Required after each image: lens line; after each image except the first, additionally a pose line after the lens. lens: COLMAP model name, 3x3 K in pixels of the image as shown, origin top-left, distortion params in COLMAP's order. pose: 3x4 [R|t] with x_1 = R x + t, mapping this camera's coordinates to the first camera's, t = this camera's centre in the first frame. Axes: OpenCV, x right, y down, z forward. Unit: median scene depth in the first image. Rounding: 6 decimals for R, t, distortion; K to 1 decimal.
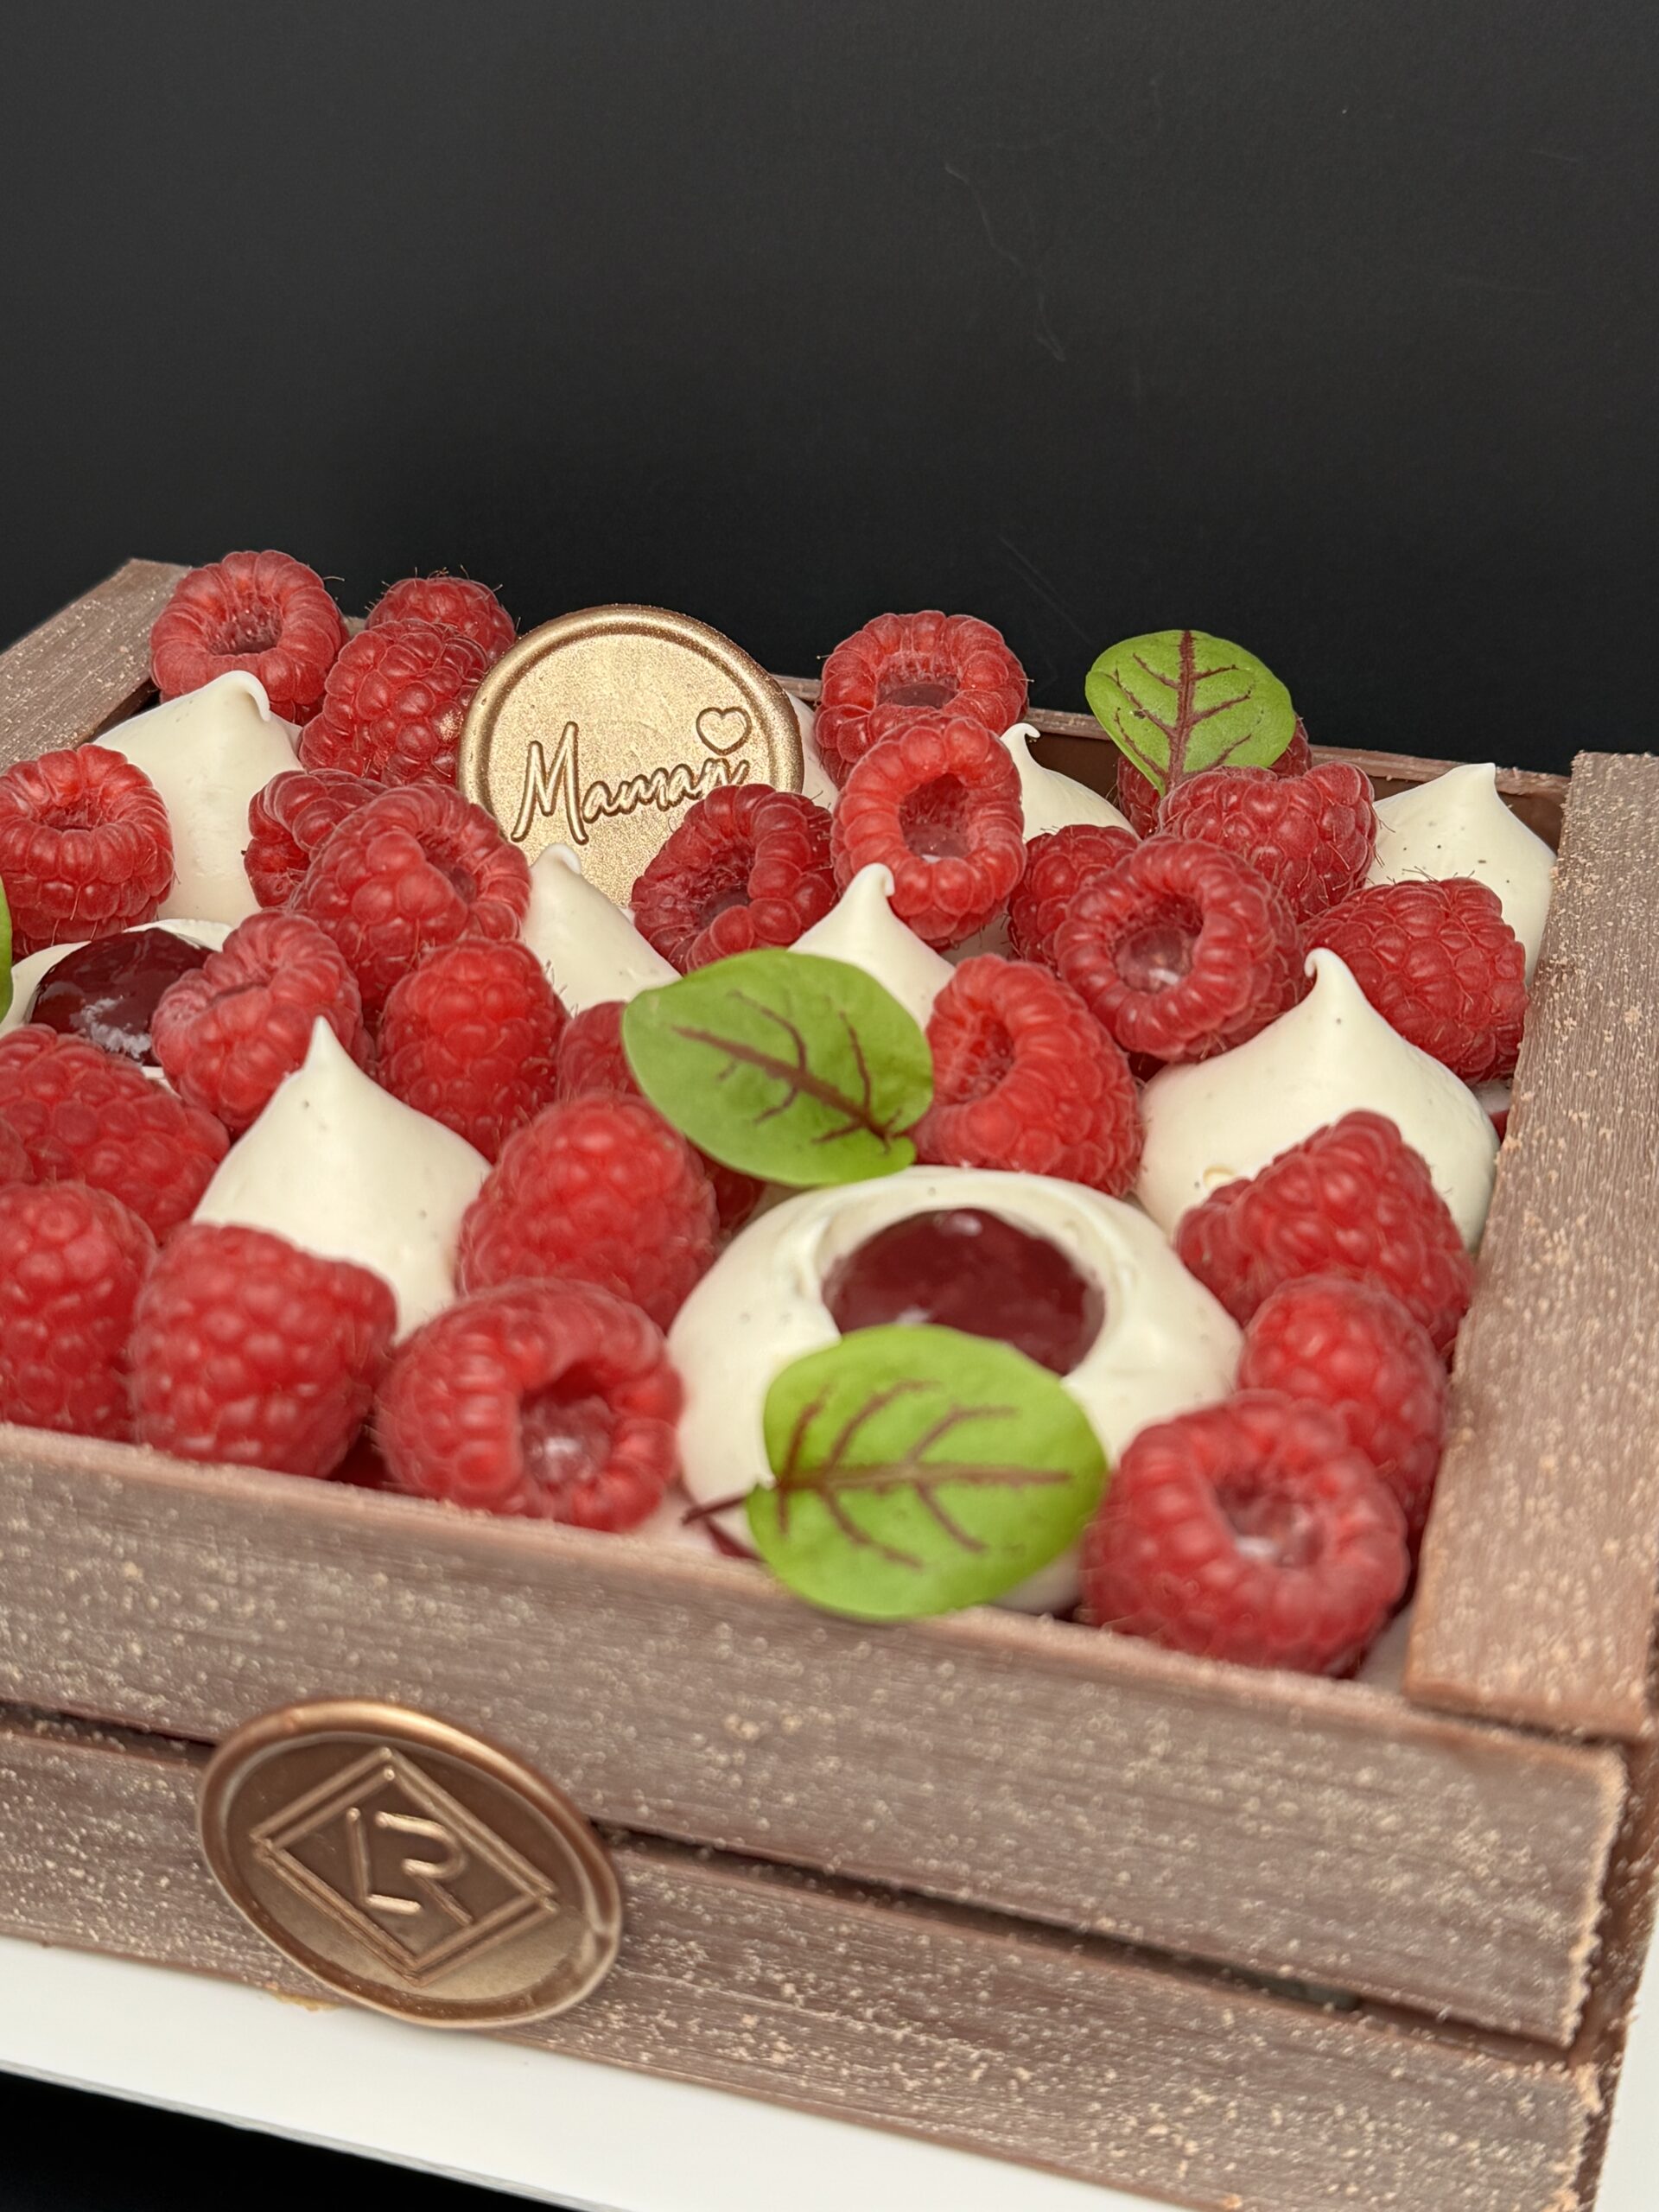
lens RADIAL K [[3172.0, 0, 829.0], [0, 3172.0, 1098.1], [0, 0, 1]] dist [0.016873, 0.000000]
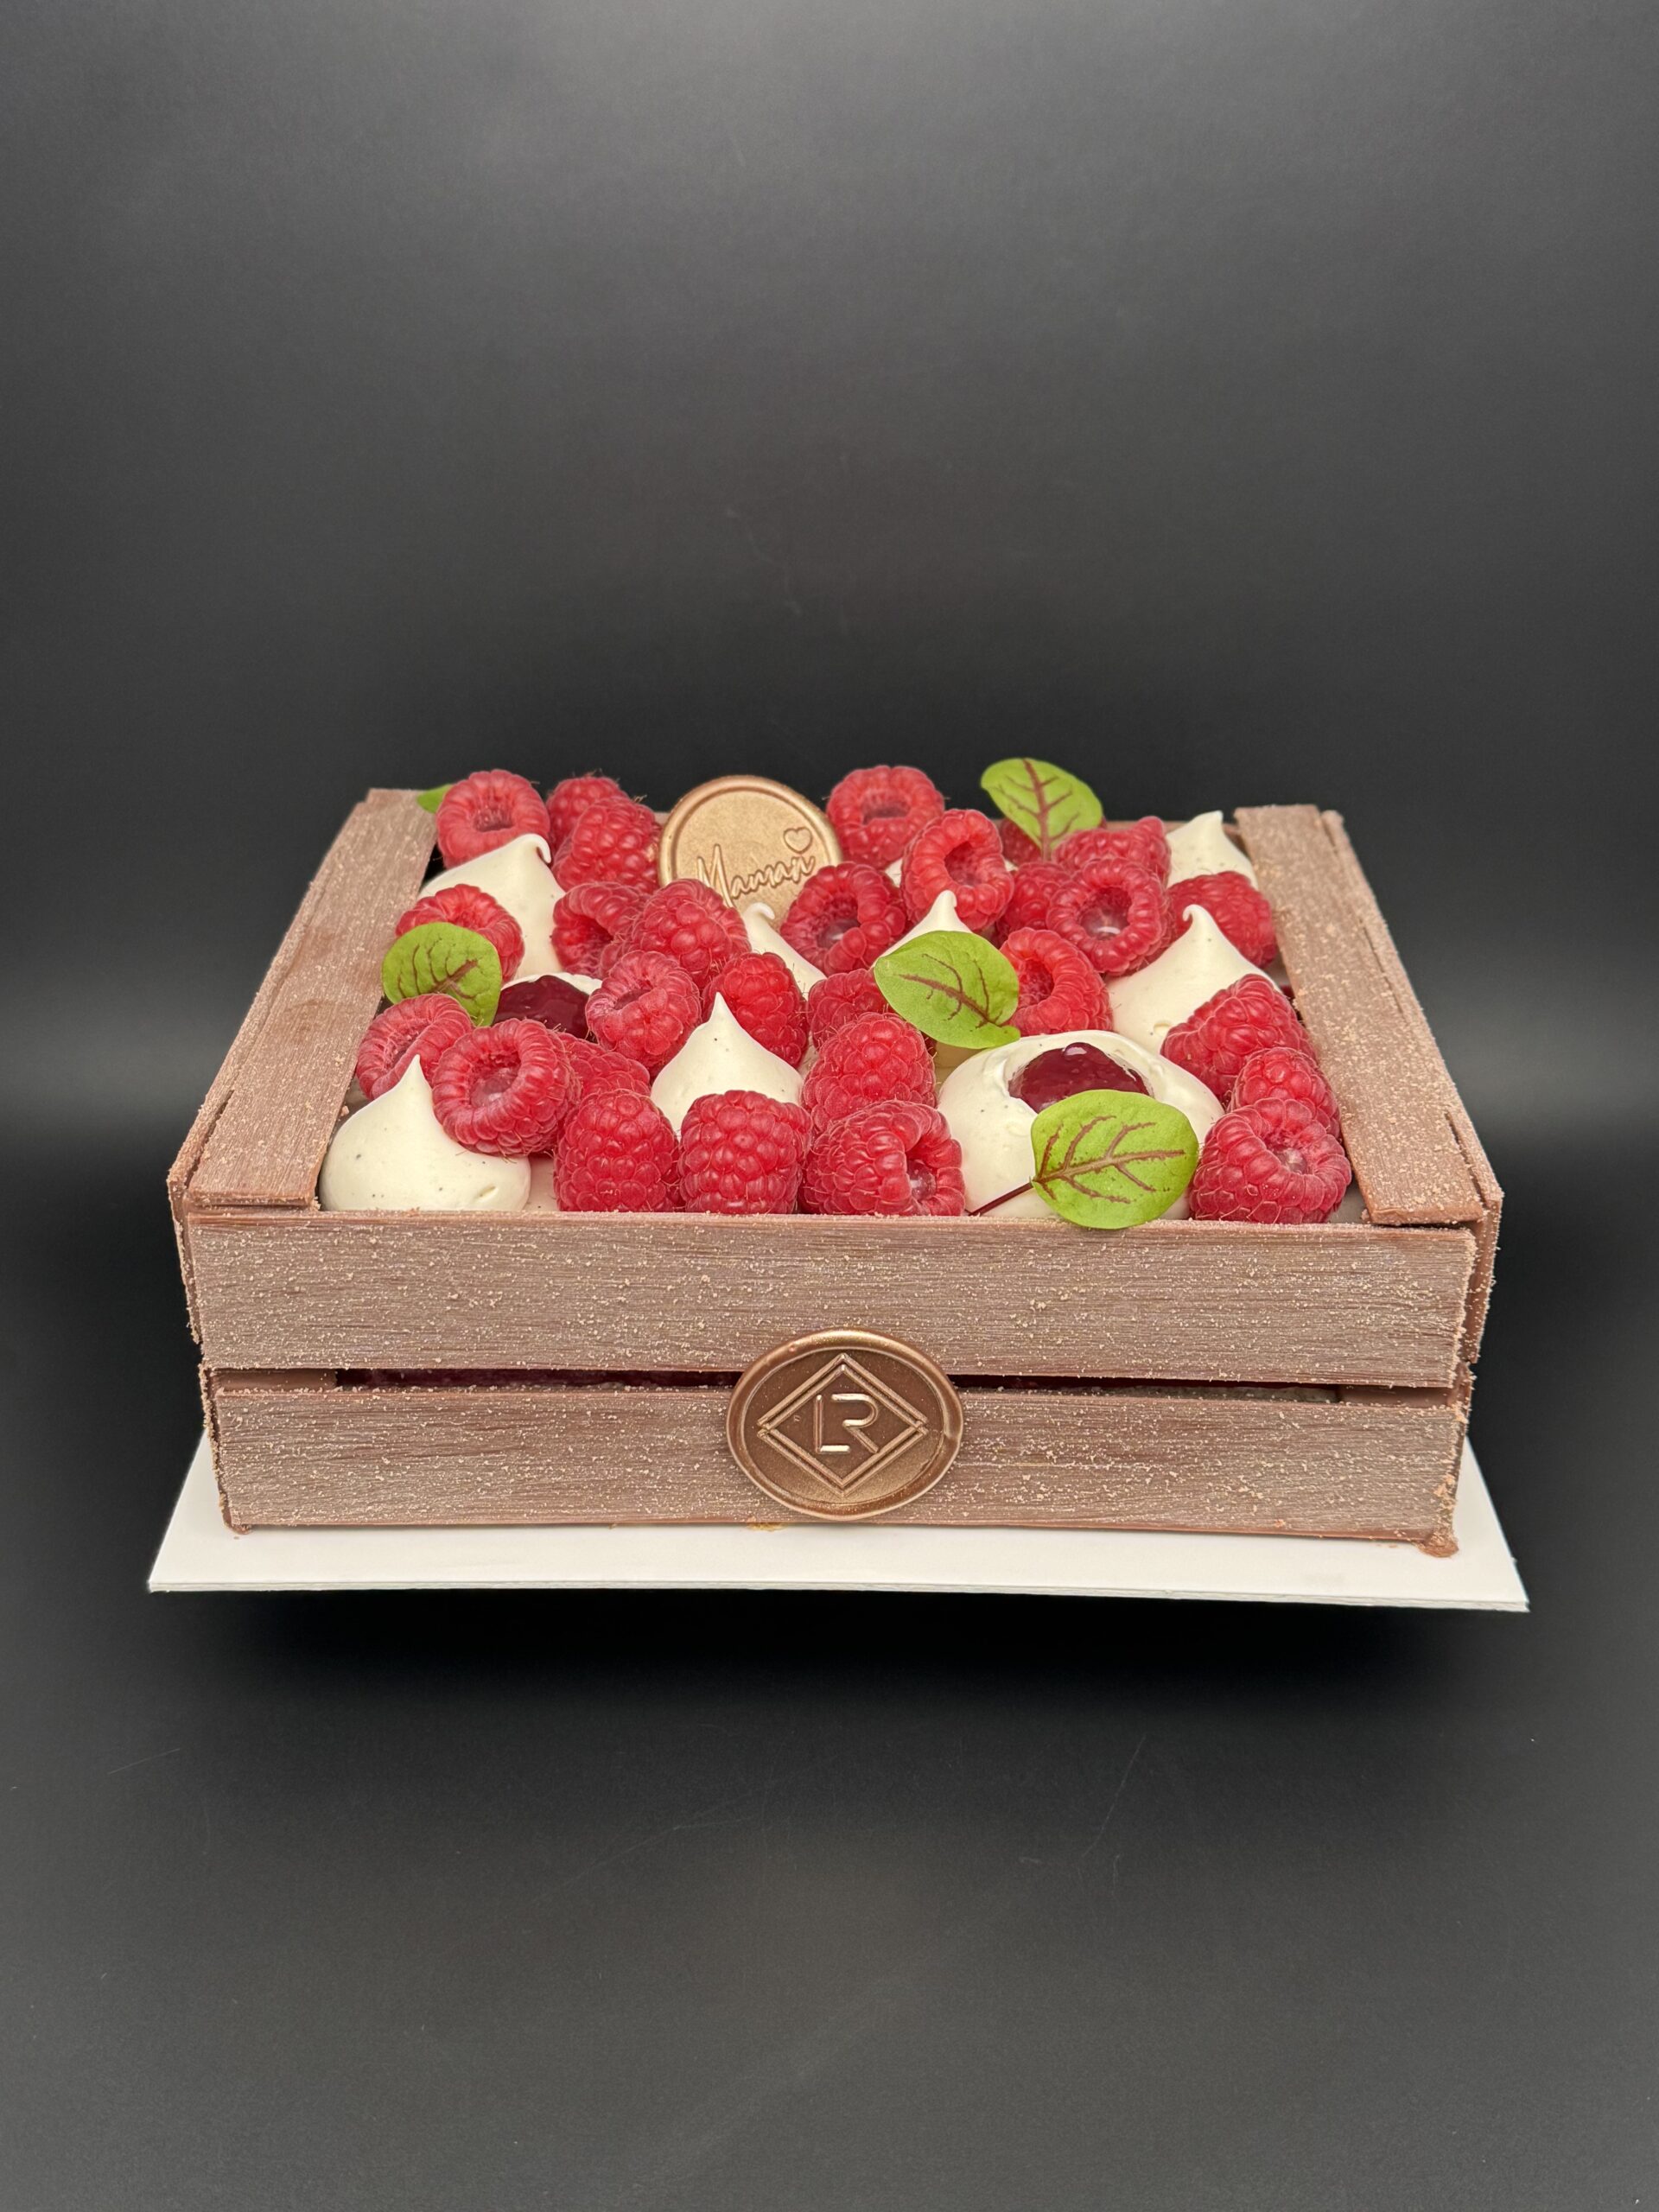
lens RADIAL K [[2511.1, 0, 830.8], [0, 2511.1, 1113.3], [0, 0, 1]] dist [-0.026539, 0.000000]
pose [[0.968844, -0.127985, 0.212041, -0.432125], [0.136547, 0.990288, -0.026178, 0.095930], [-0.206631, 0.054316, 0.976910, -0.468046]]
